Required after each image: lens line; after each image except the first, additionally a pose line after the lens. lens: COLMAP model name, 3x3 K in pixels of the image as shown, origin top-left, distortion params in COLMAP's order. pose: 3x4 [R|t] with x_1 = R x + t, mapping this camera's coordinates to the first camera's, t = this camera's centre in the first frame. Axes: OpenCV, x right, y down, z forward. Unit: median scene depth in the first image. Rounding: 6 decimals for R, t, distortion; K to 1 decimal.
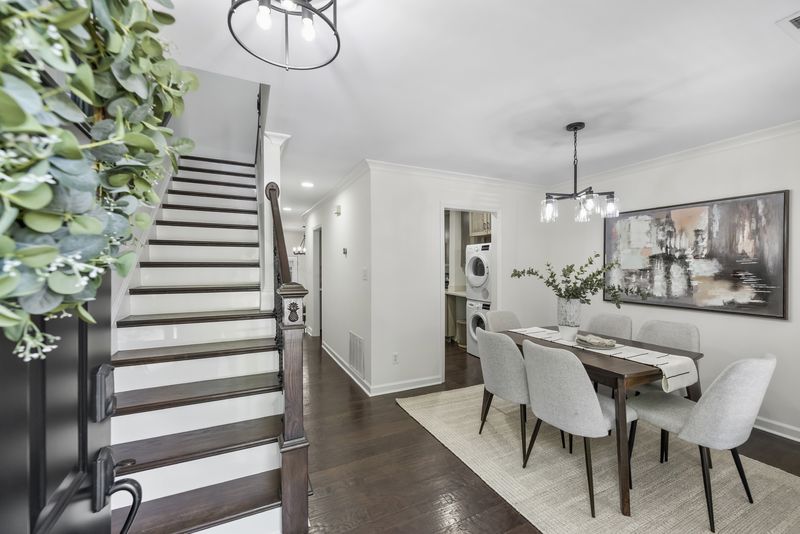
lens RADIAL K [[319.1, 0, 402.4], [0, 319.1, 267.5], [0, 0, 1]] dist [-0.000455, 0.000038]
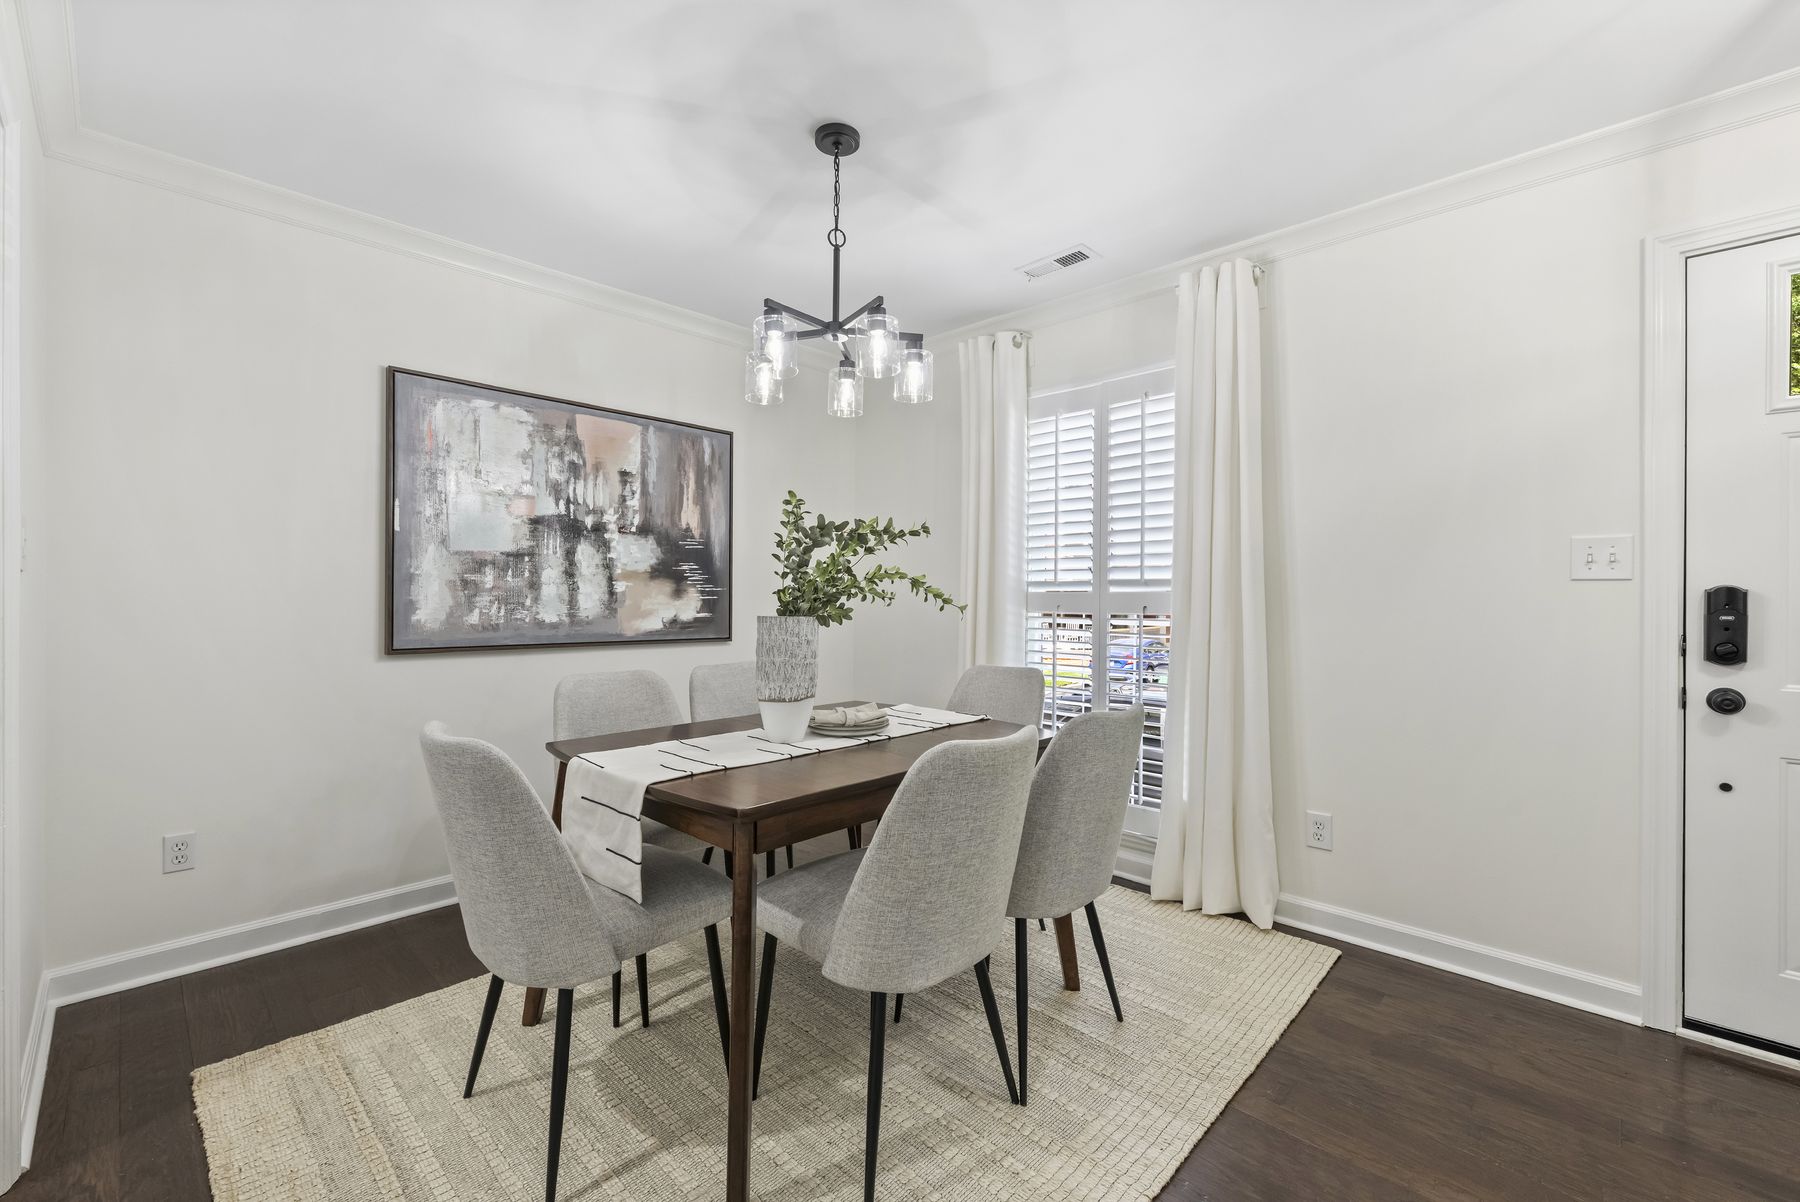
lens RADIAL K [[746.2, 0, 890.9], [0, 746.2, 596.8], [0, 0, 1]] dist [-0.000521, -0.000011]
pose [[-0.326876, -0.003412, 0.945061, -0.224765], [0.001218, 0.999991, 0.004032, 0.059811], [-0.945066, 0.002469, -0.326869, 0.980464]]
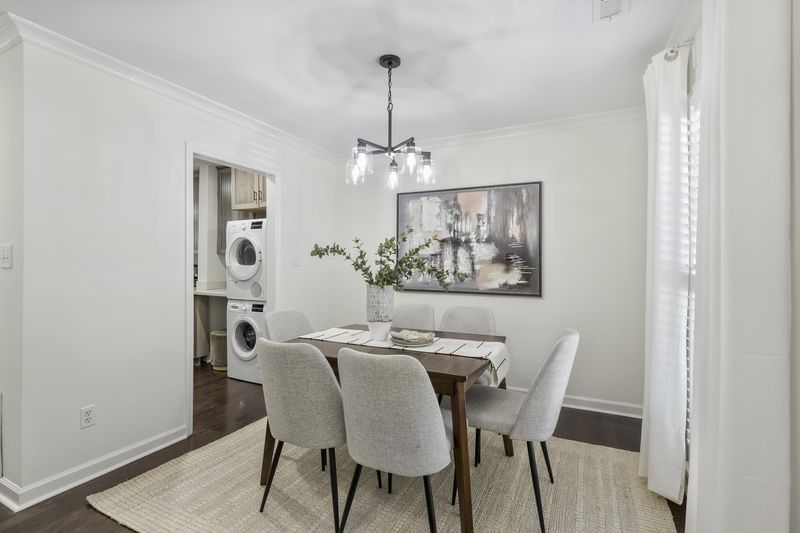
lens RADIAL K [[369.4, 0, 399.4], [0, 369.4, 259.9], [0, 0, 1]] dist [-0.001508, -0.000105]
pose [[0.793533, 0.004743, 0.608508, 0.016437], [0.003076, 0.999926, -0.011805, 0.039025], [-0.608519, 0.011239, 0.793460, 0.227965]]
